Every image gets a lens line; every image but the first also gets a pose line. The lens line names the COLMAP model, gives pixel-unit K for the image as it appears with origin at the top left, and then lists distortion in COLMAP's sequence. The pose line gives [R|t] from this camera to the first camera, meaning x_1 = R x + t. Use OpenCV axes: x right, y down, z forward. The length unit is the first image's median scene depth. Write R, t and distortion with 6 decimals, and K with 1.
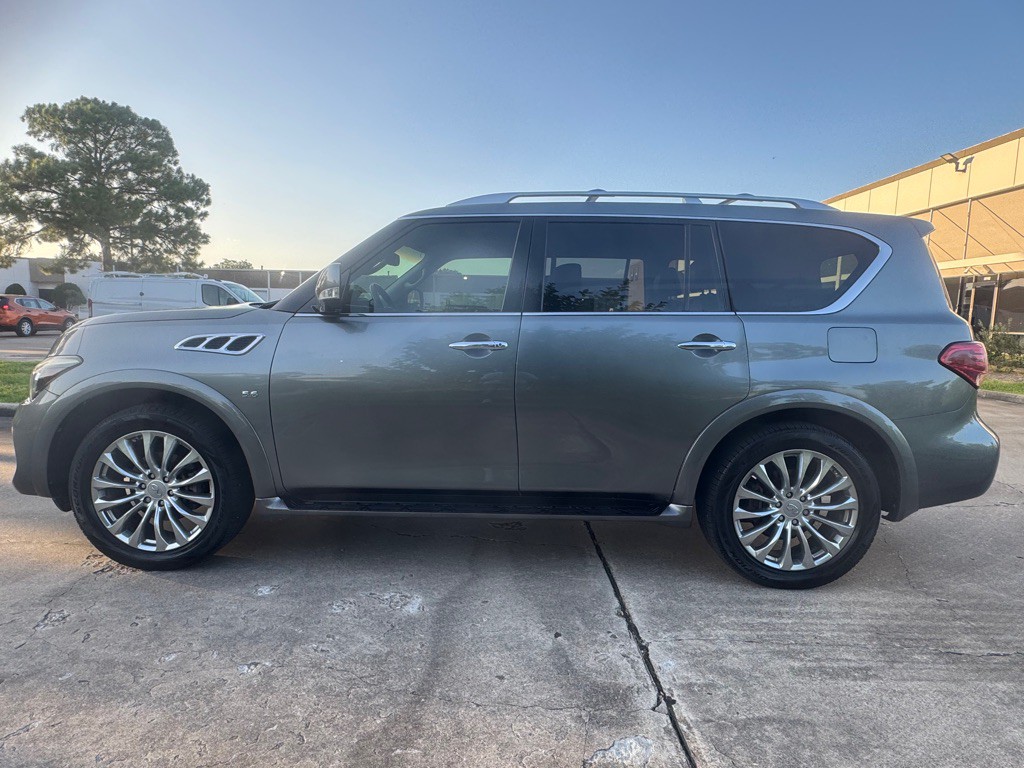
lens RADIAL K [[612.6, 0, 511.4], [0, 612.6, 393.2], [0, 0, 1]] dist [-0.001916, -0.001475]
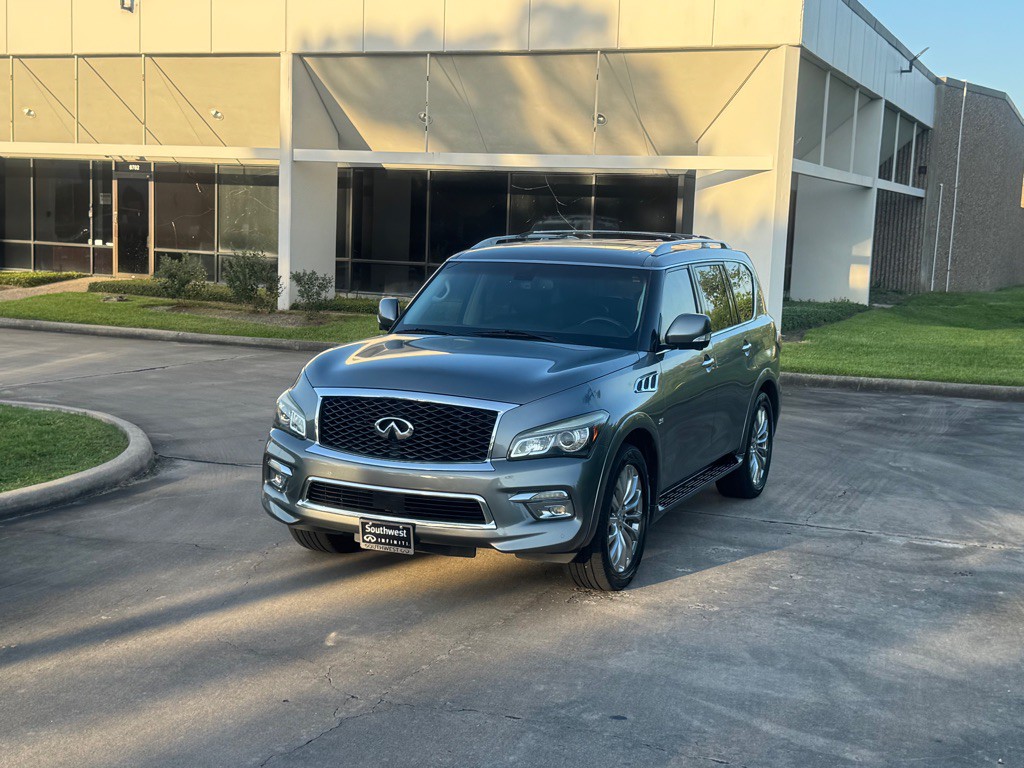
lens RADIAL K [[1374.8, 0, 509.5], [0, 1374.8, 390.1], [0, 0, 1]] dist [0.150668, 0.000000]
pose [[0.401140, -0.124937, 0.907456, -3.297759], [0.093168, 0.991082, 0.095265, -0.382762], [-0.911266, 0.046331, 0.409203, 0.131677]]
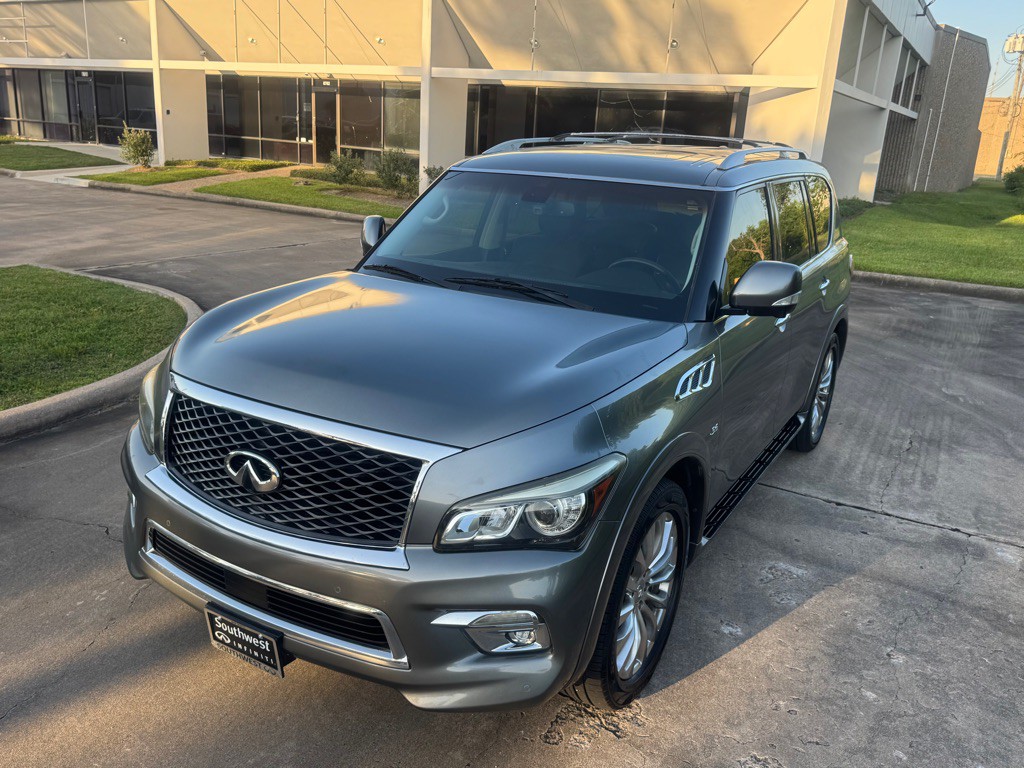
lens RADIAL K [[827.9, 0, 515.0], [0, 827.9, 385.2], [0, 0, 1]] dist [0.085080, -0.122904]
pose [[0.503616, -0.255027, 0.825429, -1.577486], [0.067895, 0.964165, 0.256467, -0.390724], [-0.861256, -0.073118, 0.502884, 0.708747]]
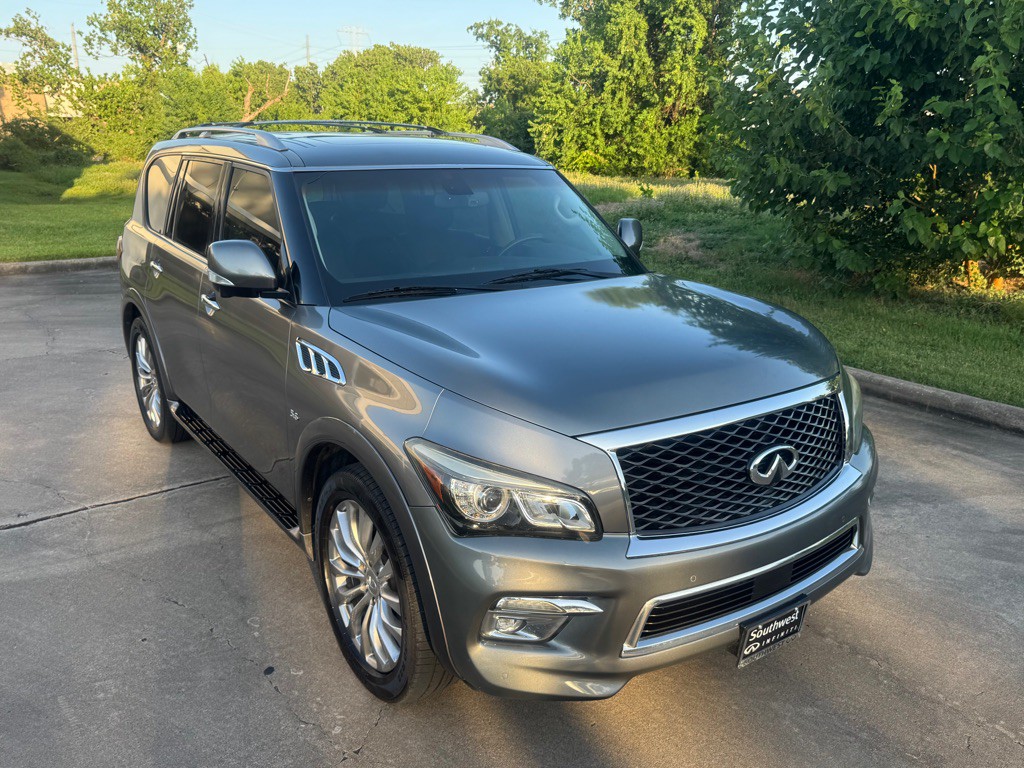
lens RADIAL K [[827.9, 0, 506.4], [0, 827.9, 389.2], [0, 0, 1]] dist [0.085080, -0.122904]
pose [[-0.572225, -0.266819, 0.775478, -1.520627], [0.073808, 0.925001, 0.372728, -0.538262], [-0.816769, 0.270520, -0.509615, 2.152477]]
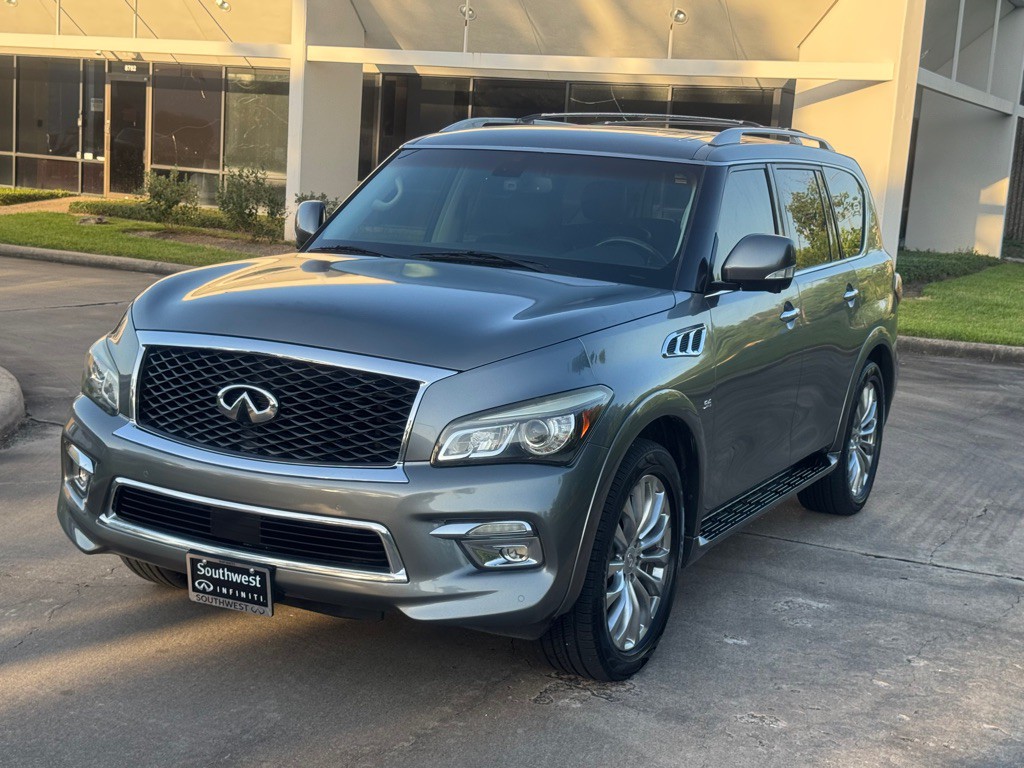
lens RADIAL K [[1484.0, 0, 513.0], [0, 1484.0, 390.7], [0, 0, 1]] dist [0.132120, 0.000000]
pose [[0.449884, -0.137299, 0.882470, -2.348037], [0.063341, 0.990529, 0.121820, -0.279999], [-0.890838, 0.001091, 0.454320, 0.380126]]
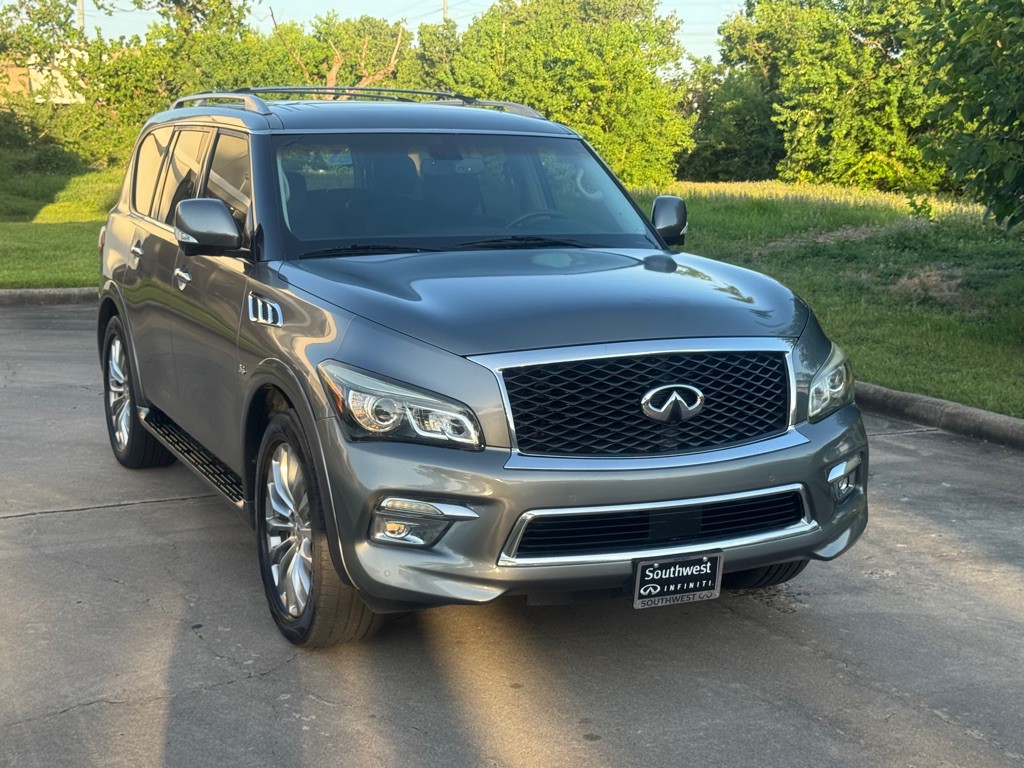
lens RADIAL K [[1484.0, 0, 510.4], [0, 1484.0, 391.4], [0, 0, 1]] dist [0.132120, 0.000000]
pose [[-0.419223, -0.183529, 0.889140, -2.442995], [0.086003, 0.966923, 0.240134, -0.523847], [-0.903801, 0.177139, -0.389572, 2.282193]]
